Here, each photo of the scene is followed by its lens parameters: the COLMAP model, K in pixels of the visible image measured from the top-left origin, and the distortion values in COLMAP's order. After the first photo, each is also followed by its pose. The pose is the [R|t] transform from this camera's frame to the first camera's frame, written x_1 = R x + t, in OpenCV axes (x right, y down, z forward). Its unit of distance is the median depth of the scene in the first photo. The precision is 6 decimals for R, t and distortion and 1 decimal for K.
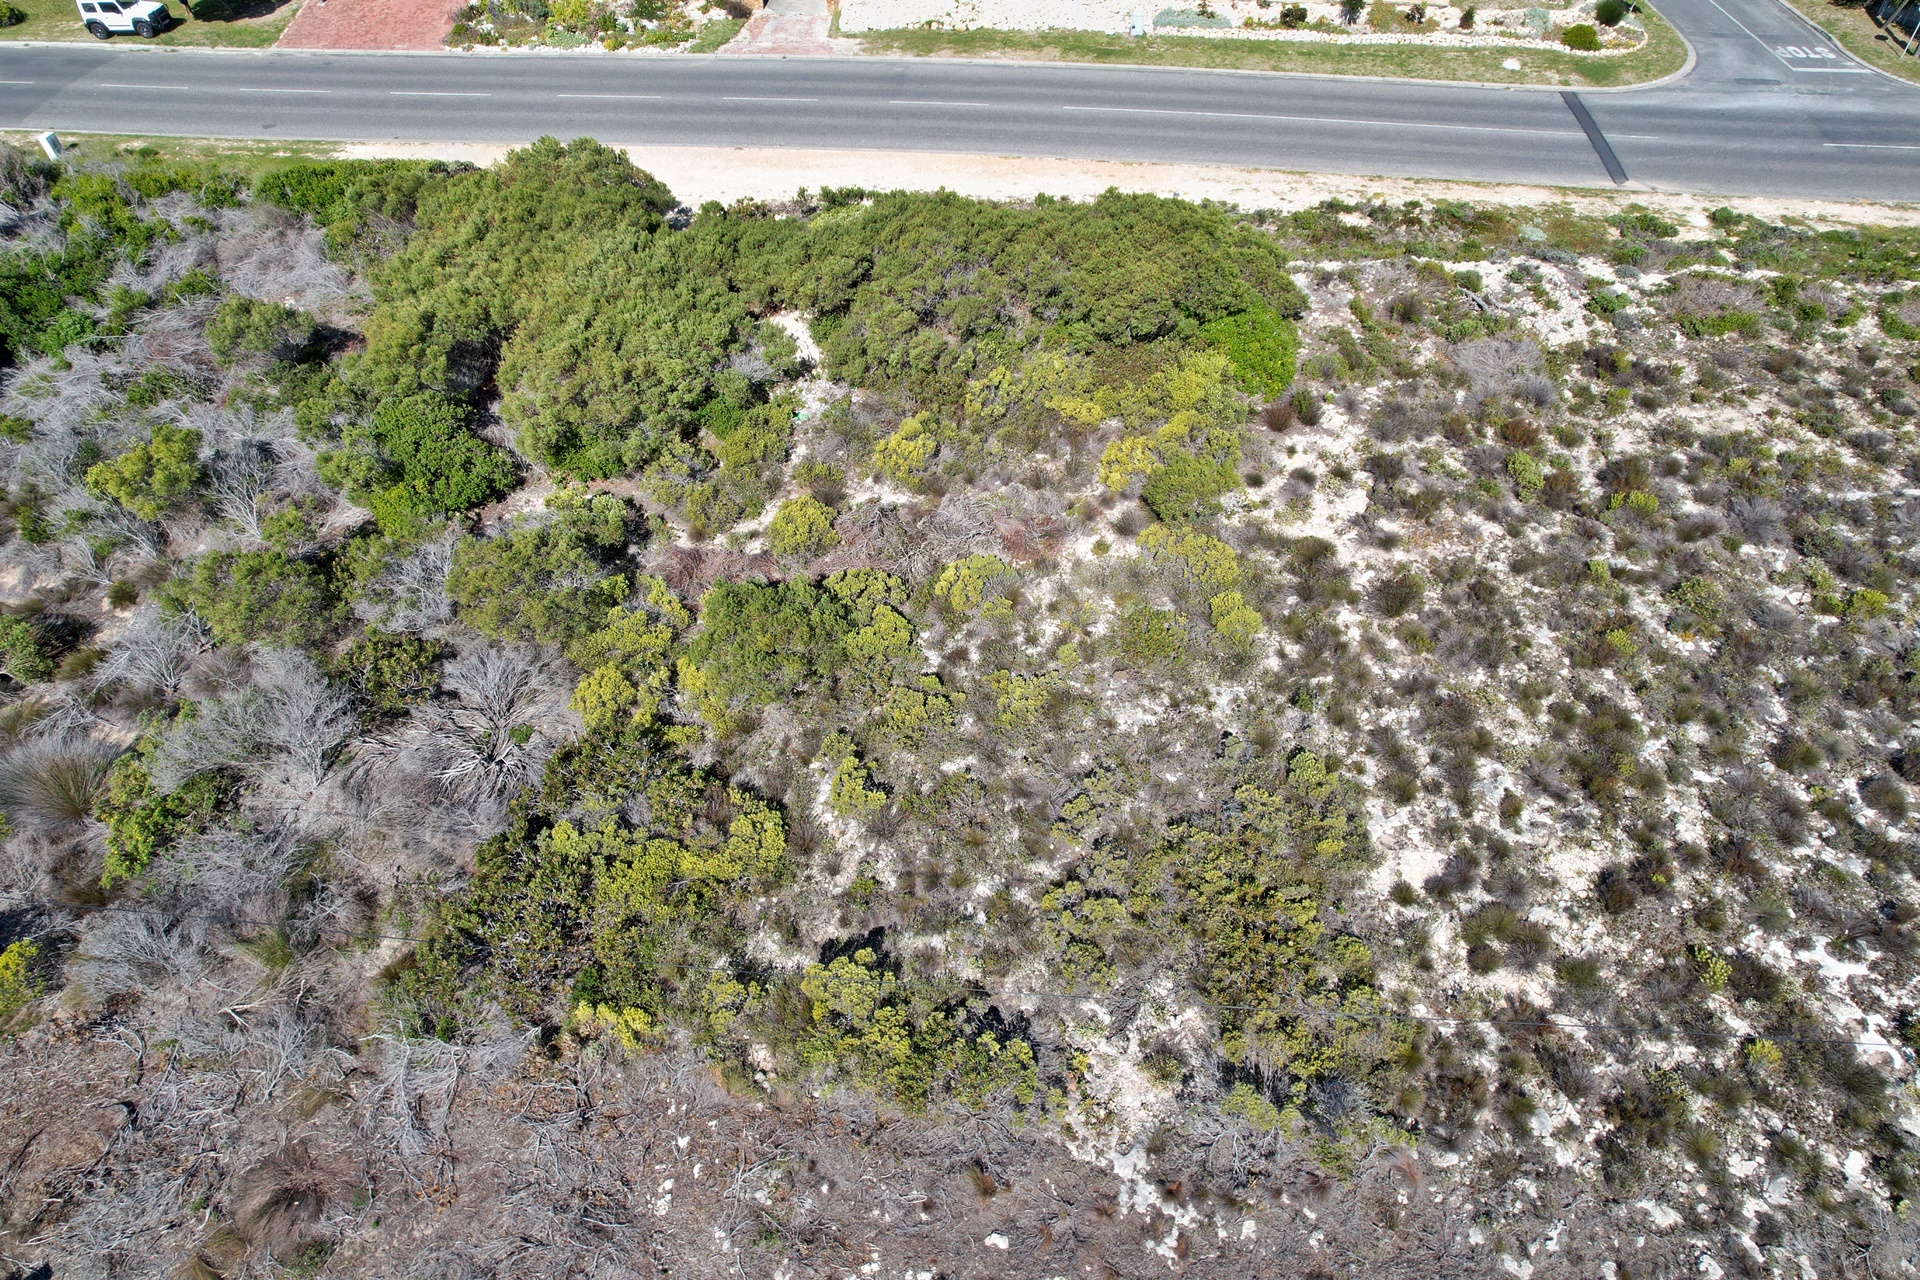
lens RADIAL K [[1228.0, 0, 955.2], [0, 1228.0, 643.4], [0, 0, 1]] dist [-0.077818, 0.071878]
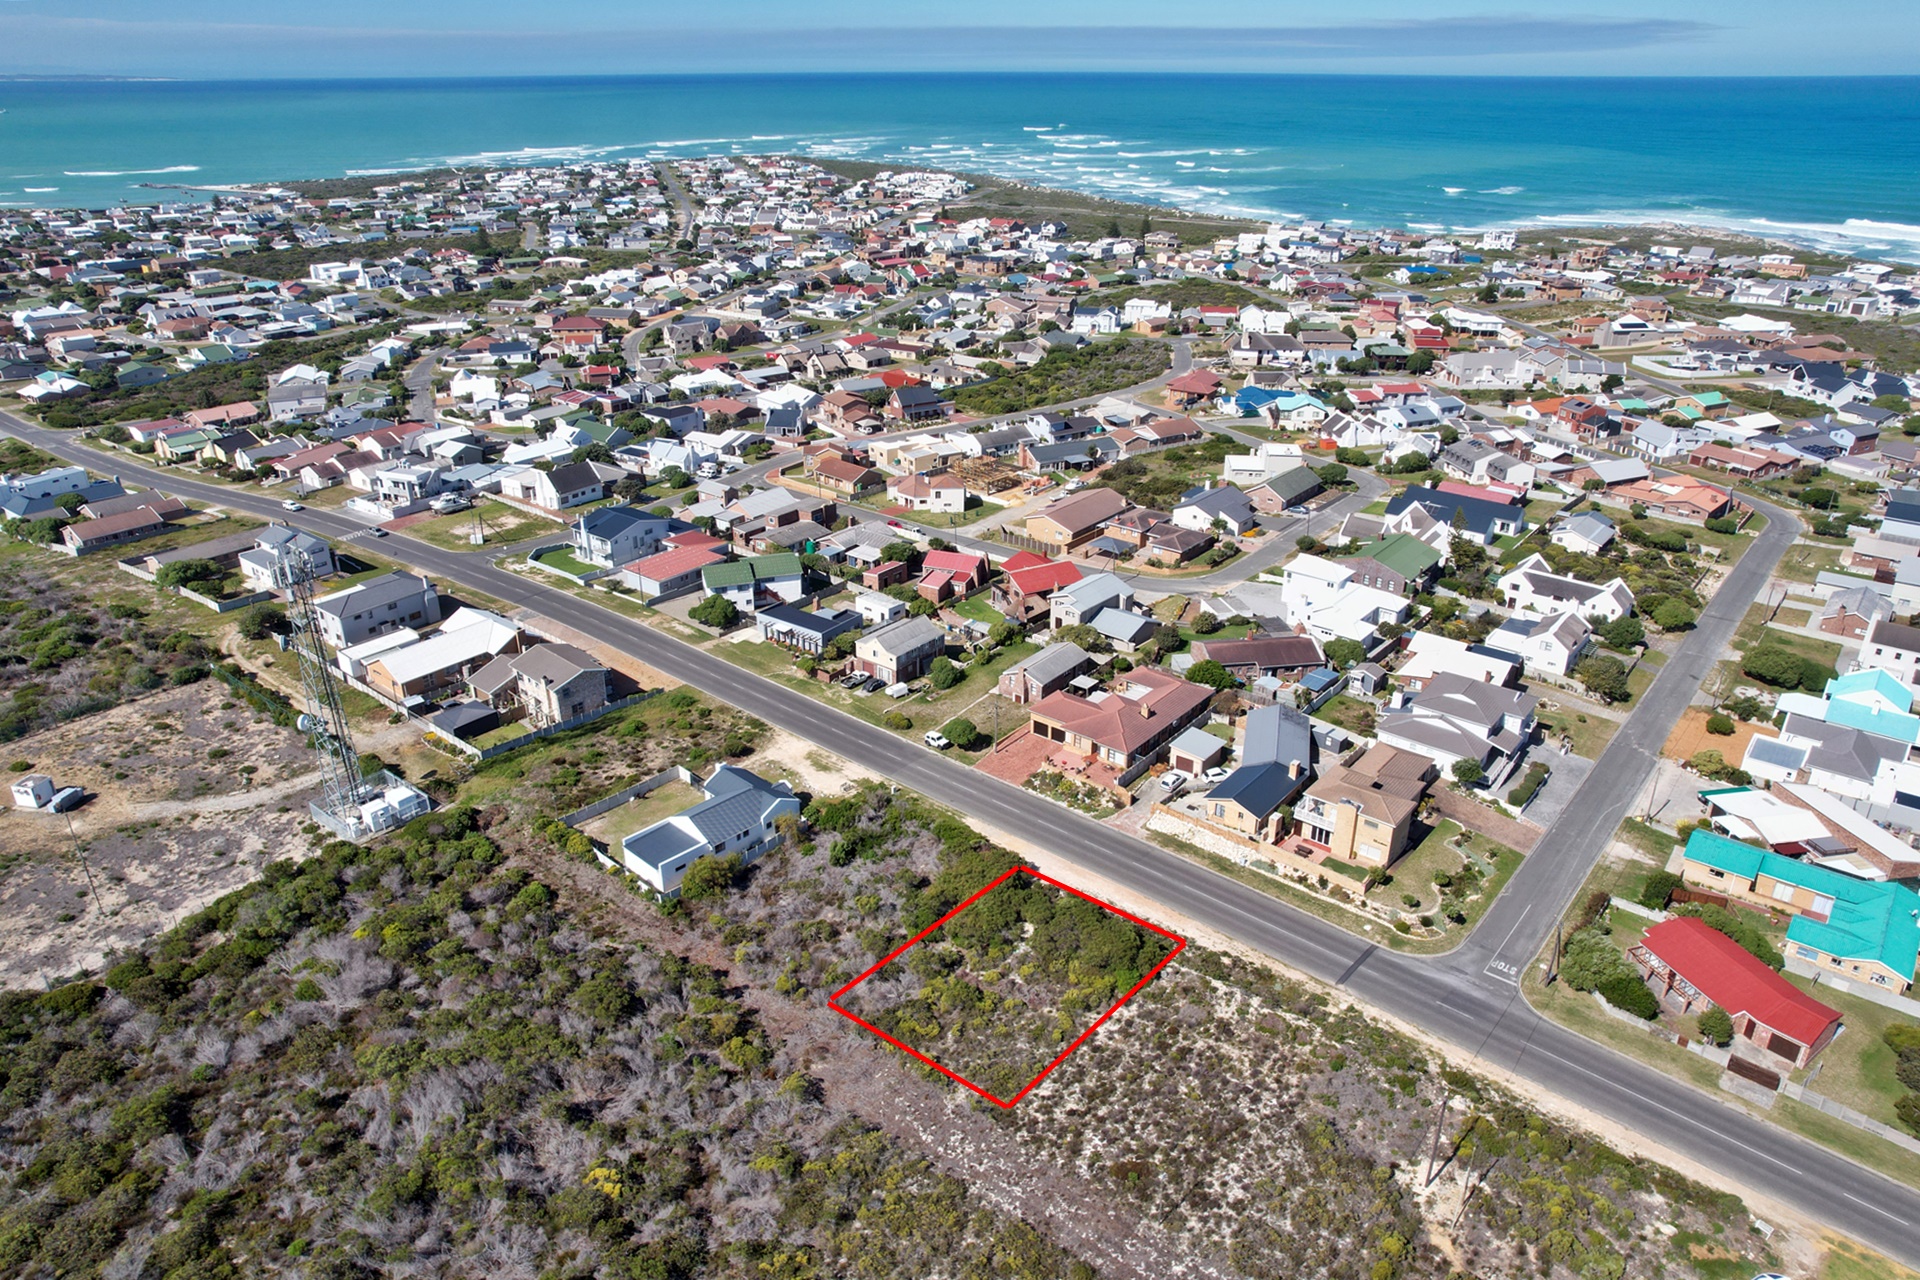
lens RADIAL K [[1283.1, 0, 939.1], [0, 1283.1, 639.3], [0, 0, 1]] dist [-0.043071, 0.000252]
pose [[0.791955, 0.234232, -0.563864, 1.882084], [-0.431502, 0.868080, -0.245444, 0.044033], [0.431989, 0.437689, 0.788552, -2.901074]]
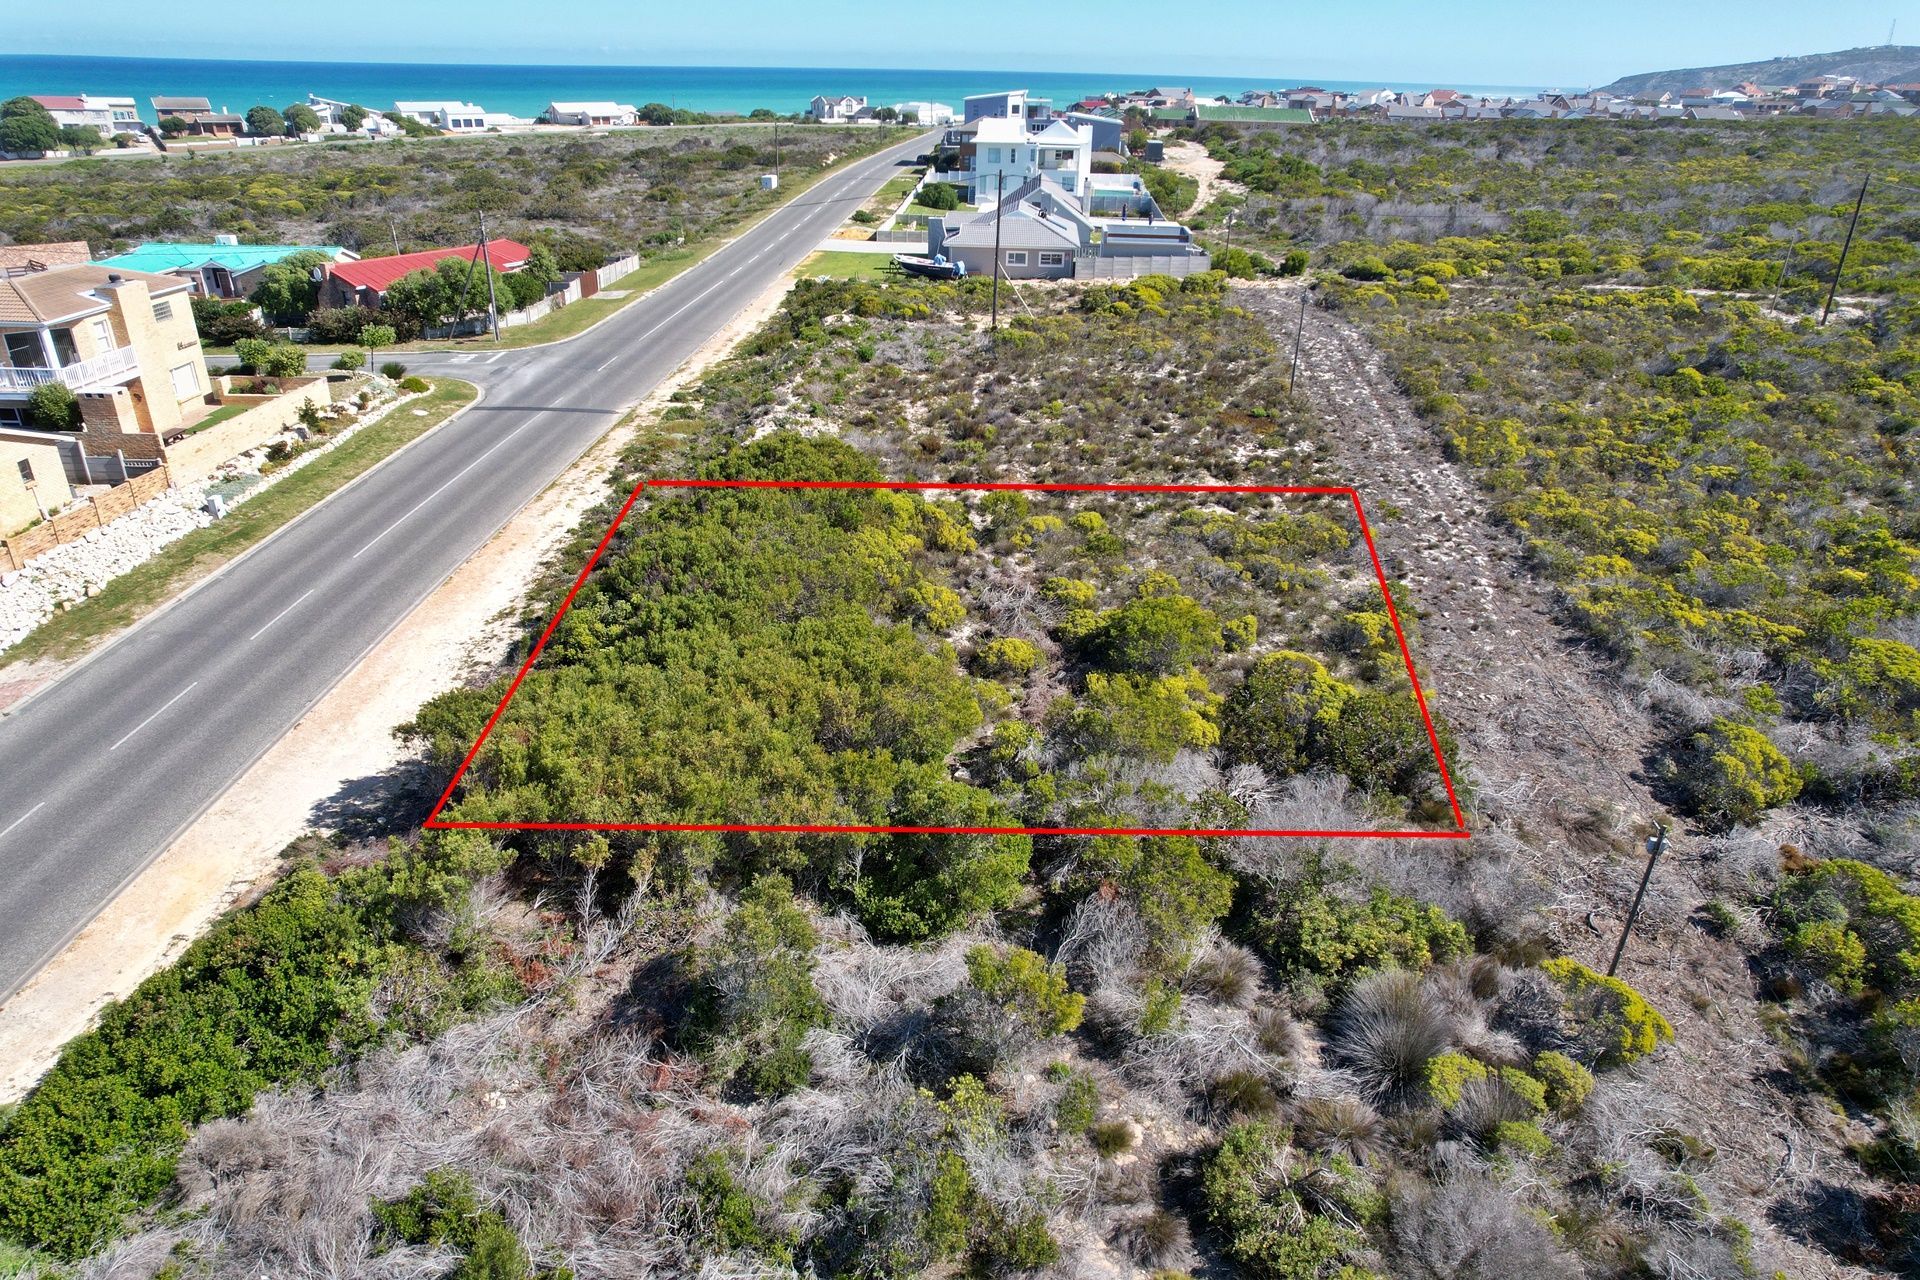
lens RADIAL K [[1228.0, 0, 955.2], [0, 1228.0, 643.4], [0, 0, 1]] dist [-0.077818, 0.071878]
pose [[-0.042307, -0.441368, 0.896328, -1.361560], [0.719783, 0.608723, 0.333720, -0.612729], [-0.692909, 0.659280, 0.291936, 0.691660]]
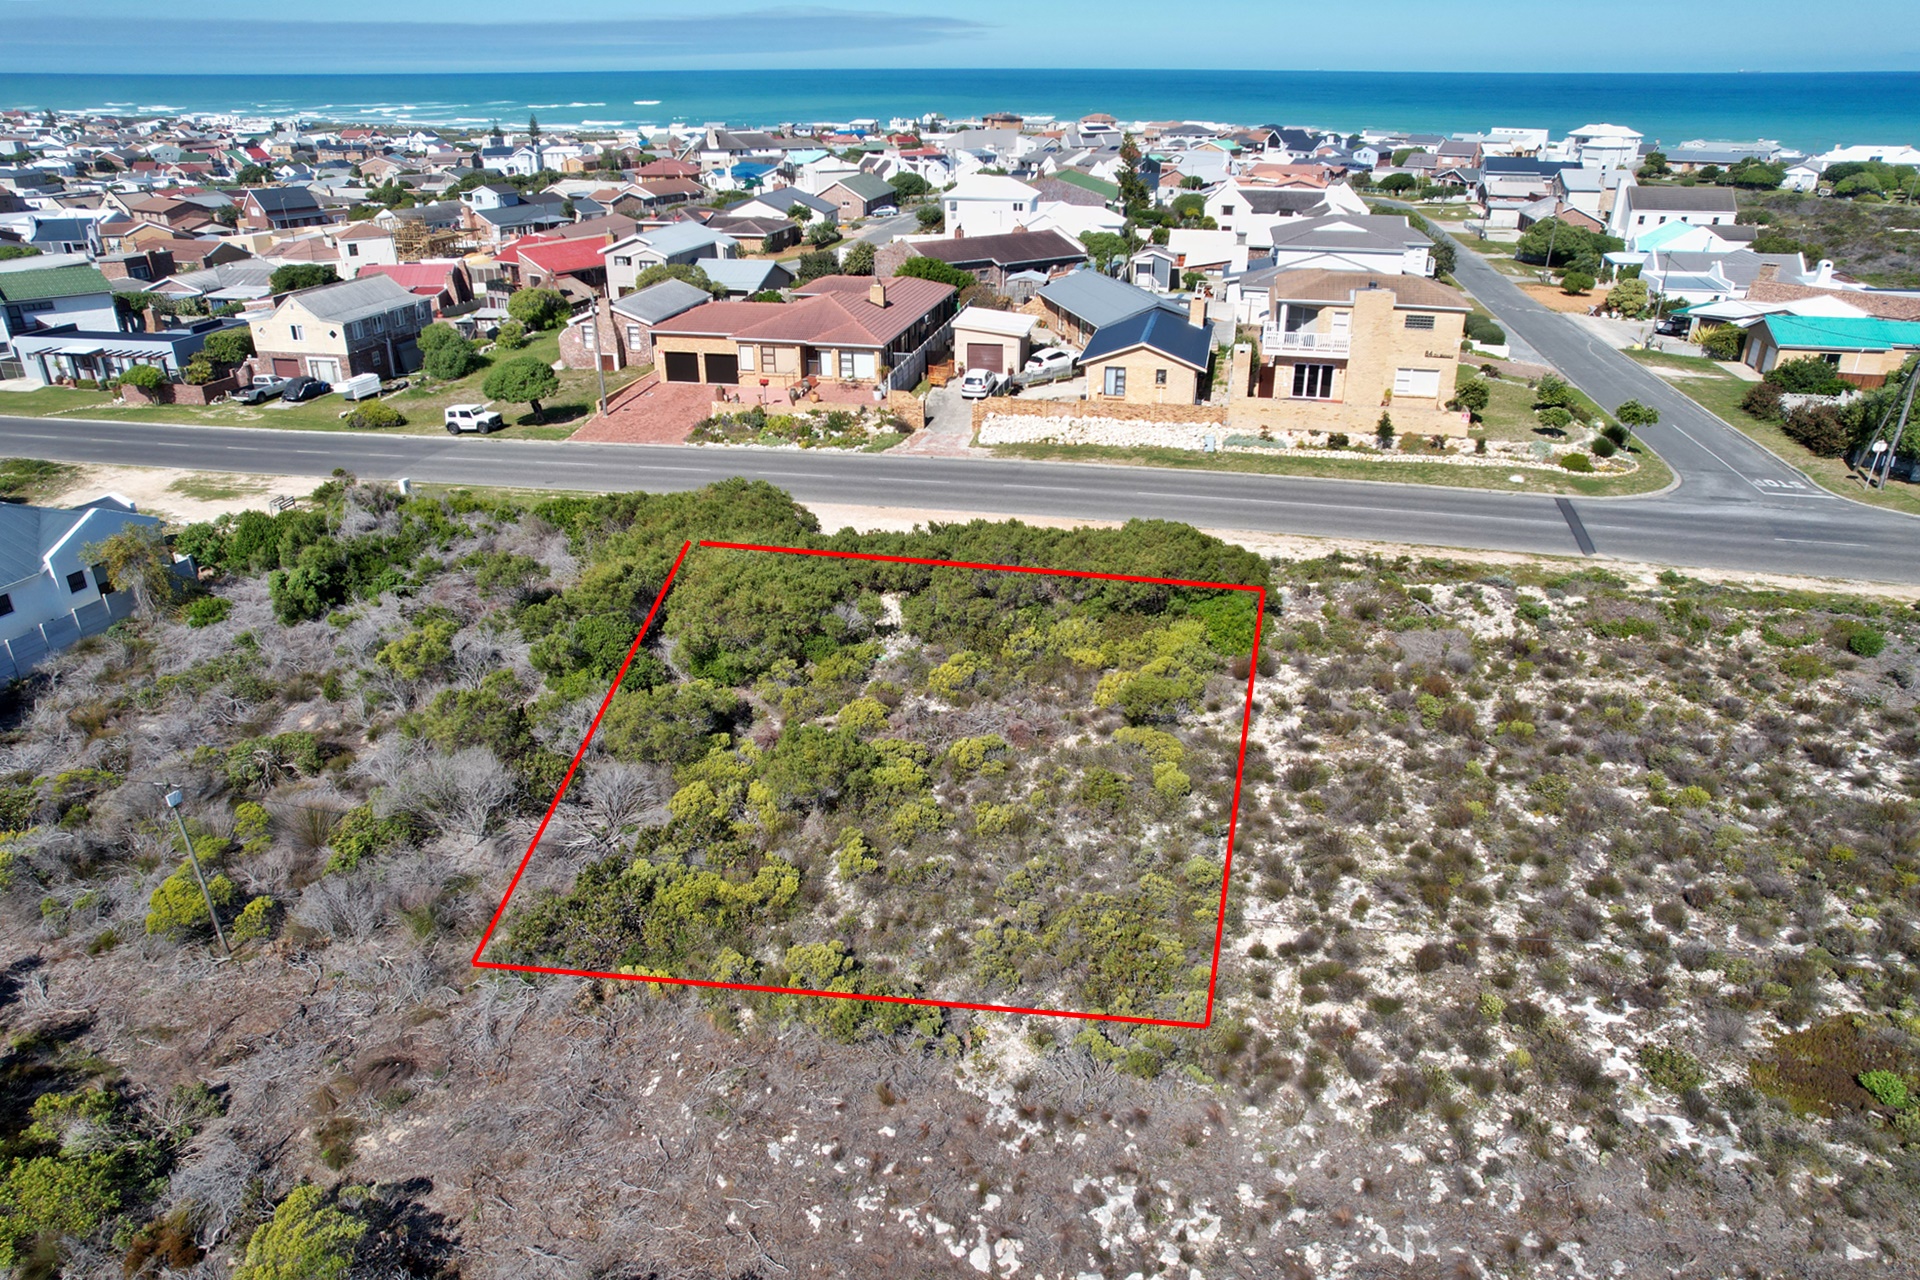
lens RADIAL K [[1262.7, 0, 952.8], [0, 1262.7, 640.6], [0, 0, 1]] dist [-0.076216, 0.070184]
pose [[0.984889, 0.056933, -0.163563, 0.199478], [-0.114219, 0.923447, -0.366333, 0.334695], [0.130185, 0.379479, 0.915995, -0.282350]]
